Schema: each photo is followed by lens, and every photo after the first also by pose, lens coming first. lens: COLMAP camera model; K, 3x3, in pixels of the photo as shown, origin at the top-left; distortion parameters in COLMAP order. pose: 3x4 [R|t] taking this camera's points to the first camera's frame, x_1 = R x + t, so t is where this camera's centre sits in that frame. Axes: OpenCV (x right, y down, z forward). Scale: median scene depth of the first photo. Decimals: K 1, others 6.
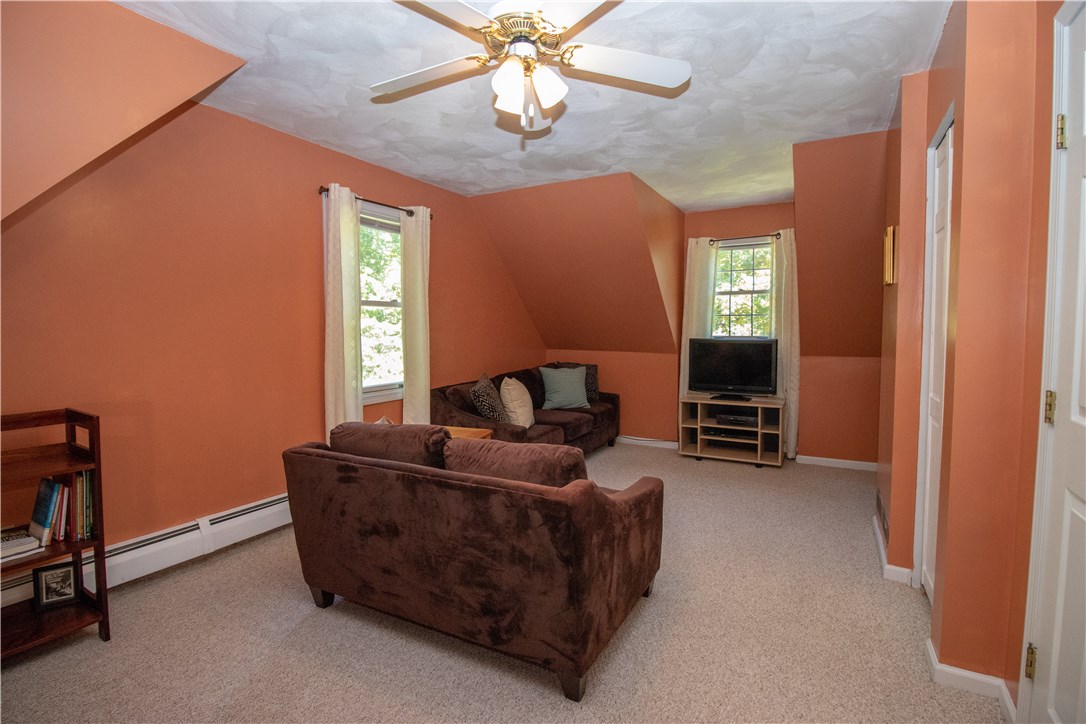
lens RADIAL K [[509.0, 0, 561.3], [0, 509.0, 354.5], [0, 0, 1]] dist [-0.004767, -0.011441]
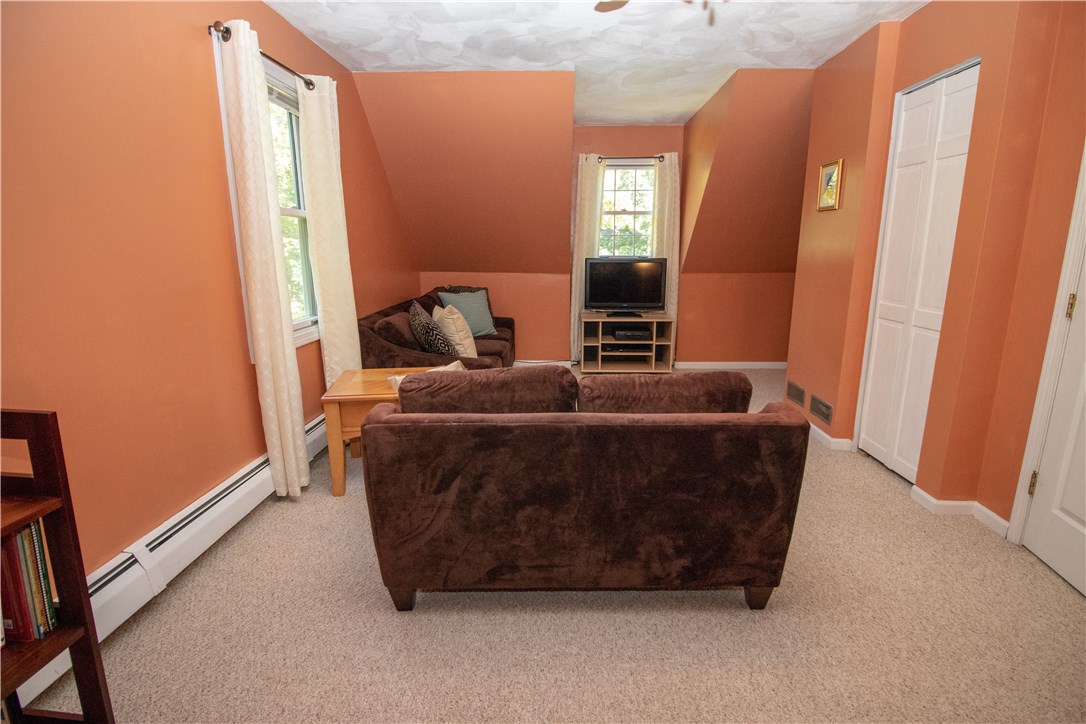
lens RADIAL K [[509.0, 0, 545.5], [0, 509.0, 354.7], [0, 0, 1]] dist [-0.004767, -0.011441]
pose [[0.888106, -0.090810, 0.450579, -0.308266], [0.020730, 0.987205, 0.158102, -0.004008], [-0.459171, -0.131071, 0.878625, 0.137343]]
